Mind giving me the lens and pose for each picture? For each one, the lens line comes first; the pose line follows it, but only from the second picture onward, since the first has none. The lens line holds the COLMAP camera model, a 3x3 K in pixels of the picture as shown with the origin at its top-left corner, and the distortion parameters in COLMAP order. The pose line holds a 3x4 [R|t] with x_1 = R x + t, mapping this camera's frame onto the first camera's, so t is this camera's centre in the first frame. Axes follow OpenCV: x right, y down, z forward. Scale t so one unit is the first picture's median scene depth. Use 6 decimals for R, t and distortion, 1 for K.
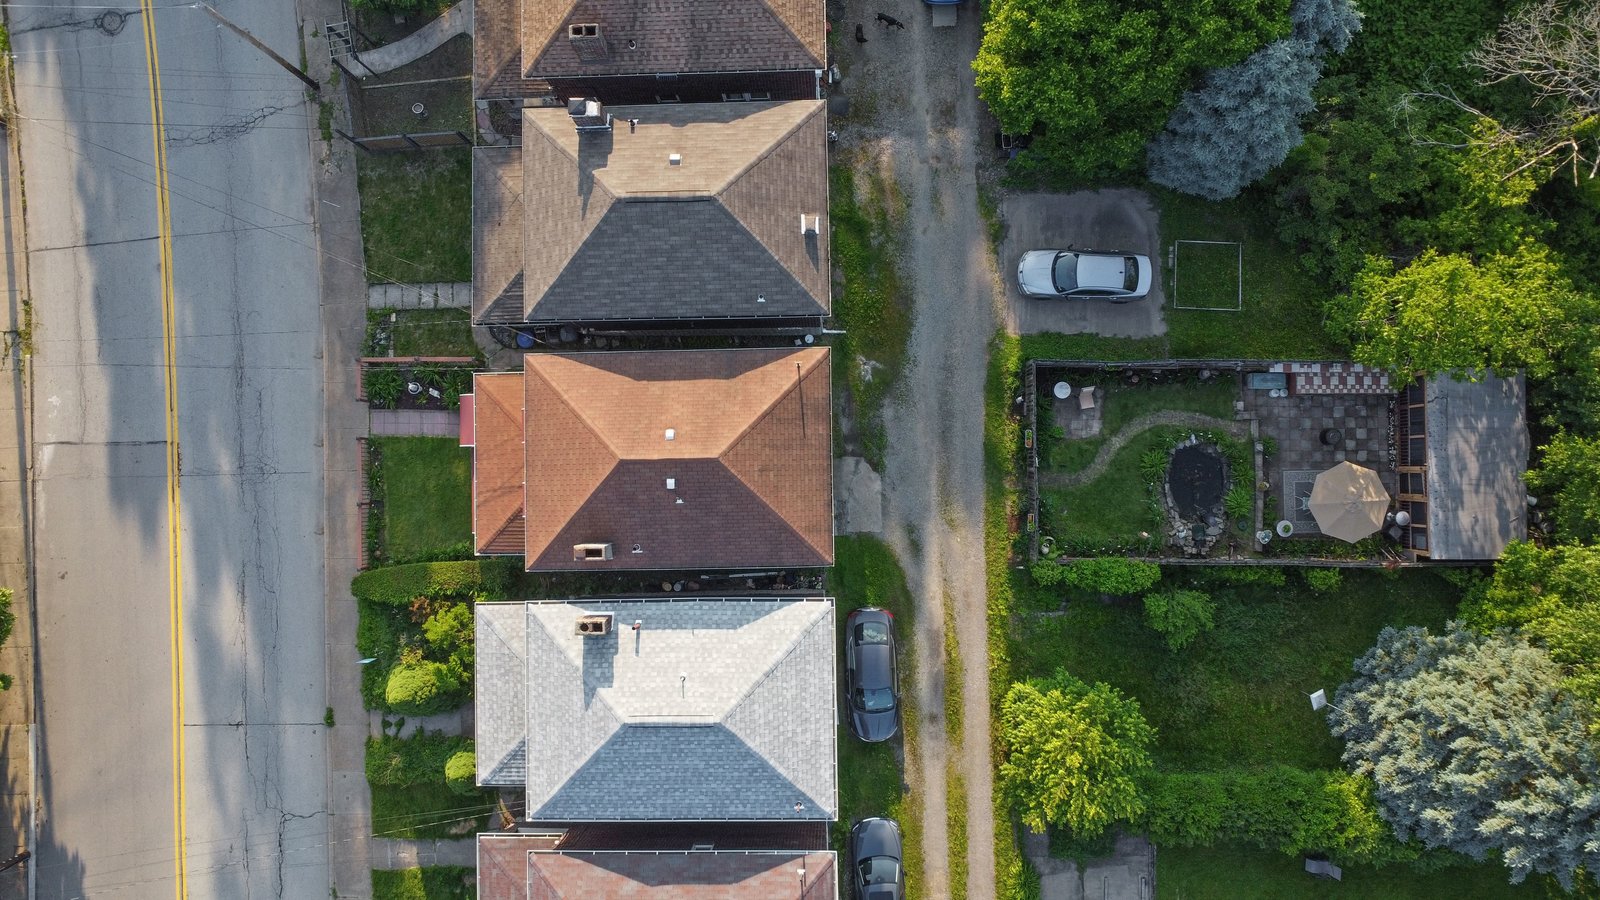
lens RADIAL K [[1152.2, 0, 800.0], [0, 1152.2, 450.0], [0, 0, 1]] dist [-0.029896, -0.004586]
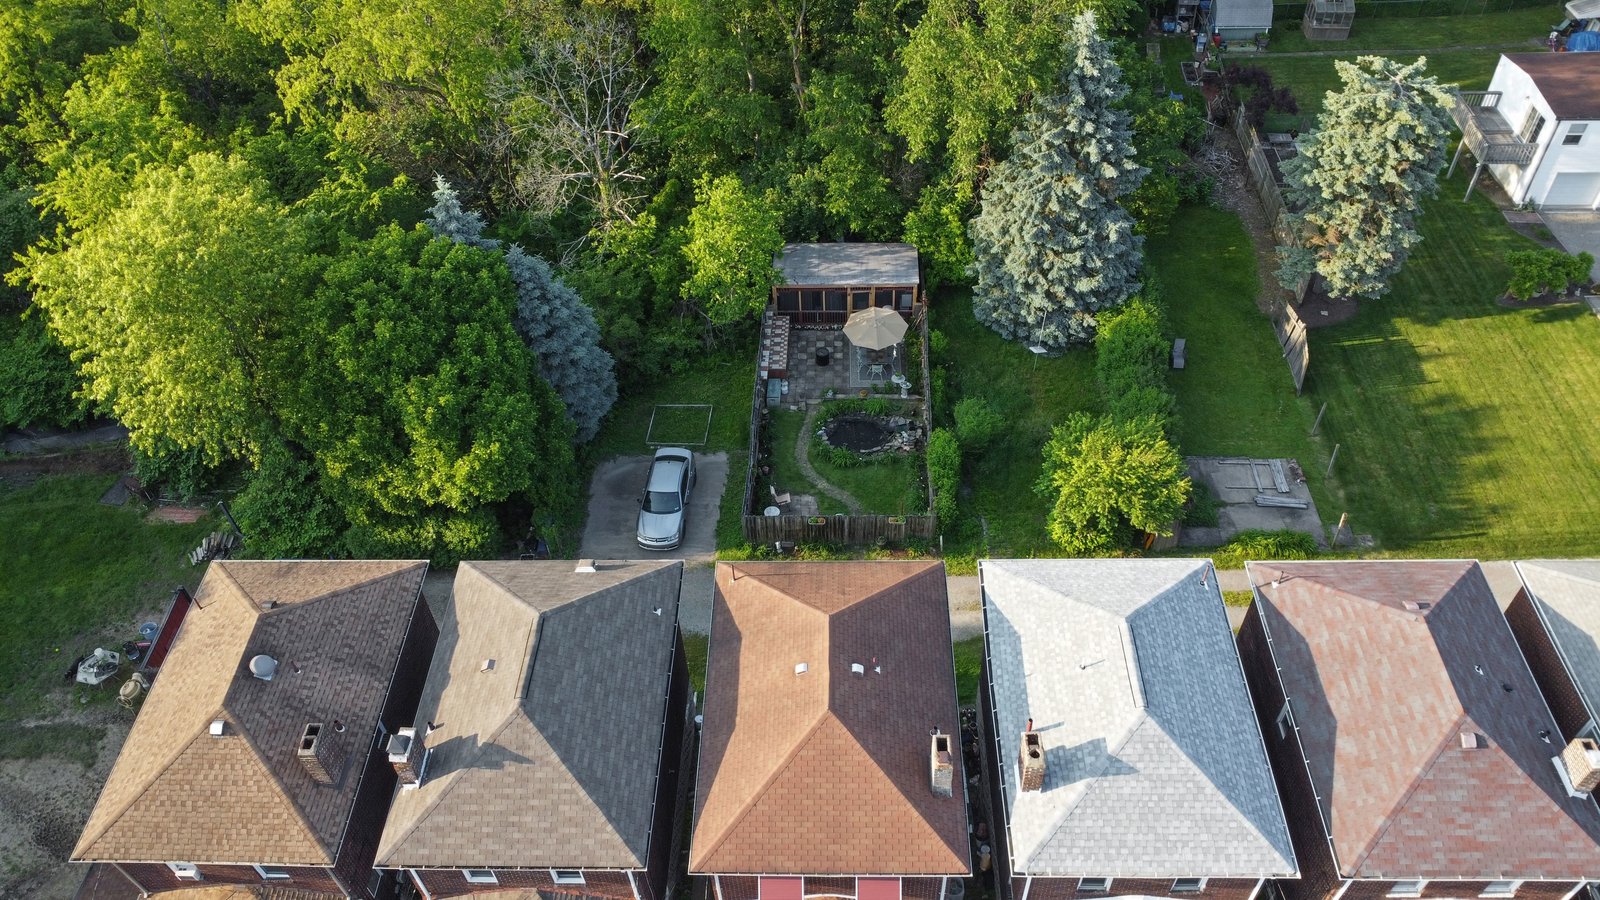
lens RADIAL K [[1152.2, 0, 800.0], [0, 1152.2, 450.0], [0, 0, 1]] dist [-0.029896, -0.004586]
pose [[0.040160, -0.688992, 0.723656, -0.499395], [0.999148, 0.020763, -0.035681, 0.010541], [0.009559, 0.724472, 0.689238, 0.224201]]
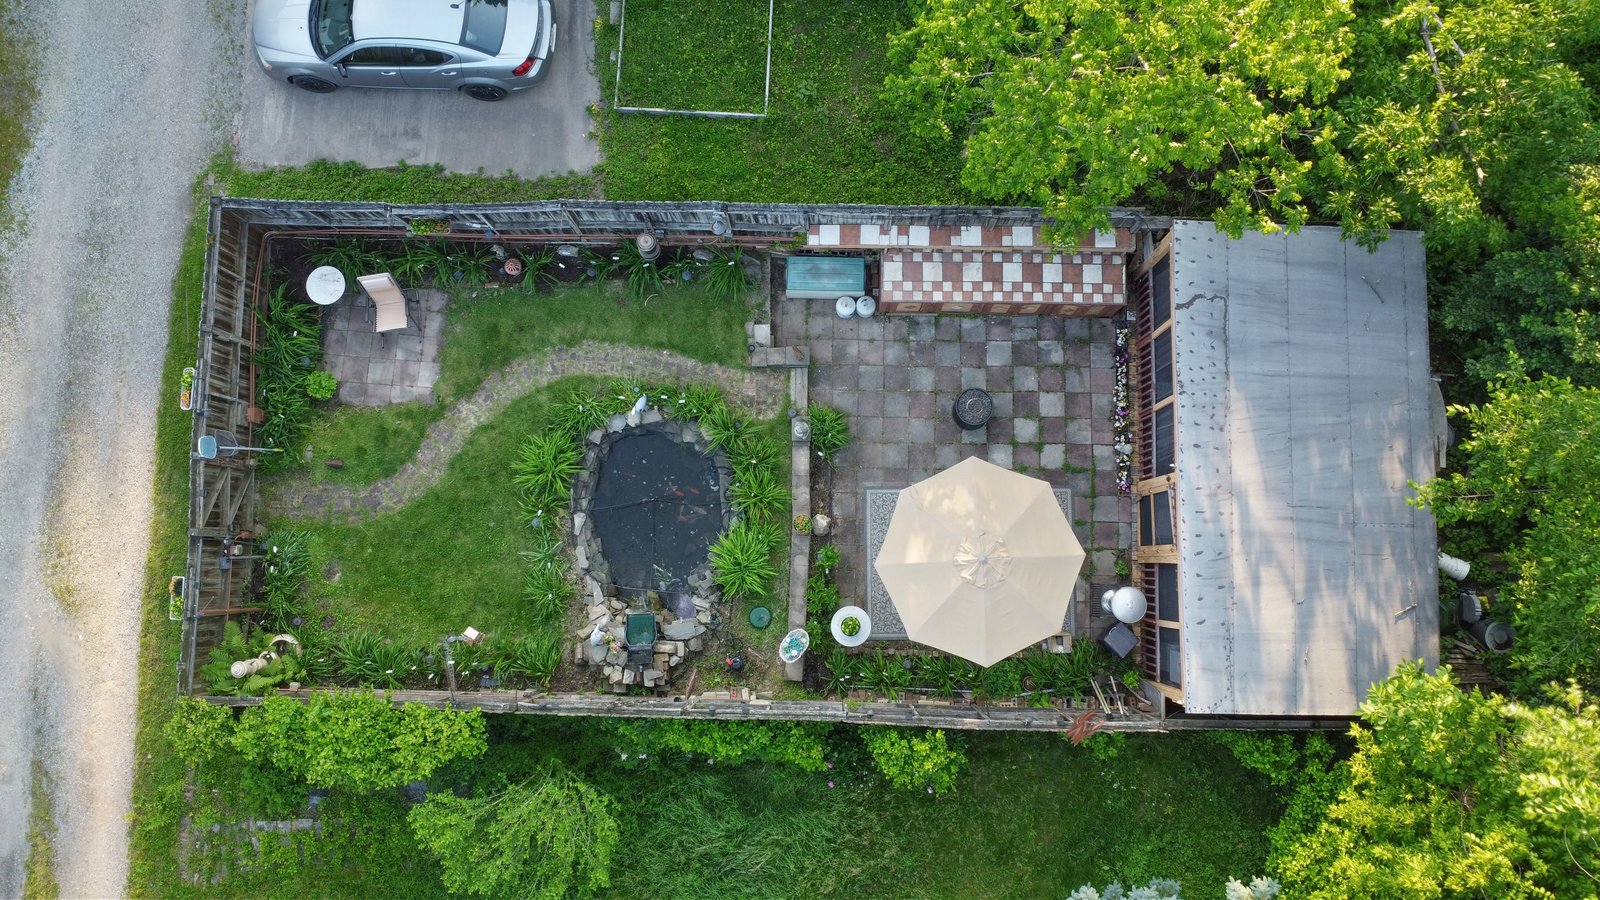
lens RADIAL K [[1152.2, 0, 800.0], [0, 1152.2, 450.0], [0, 0, 1]] dist [-0.029896, -0.004586]
pose [[0.999792, 0.017828, 0.009947, 0.397771], [-0.016921, 0.996254, -0.084799, 0.040792], [-0.011421, 0.084613, 0.996348, 0.582307]]
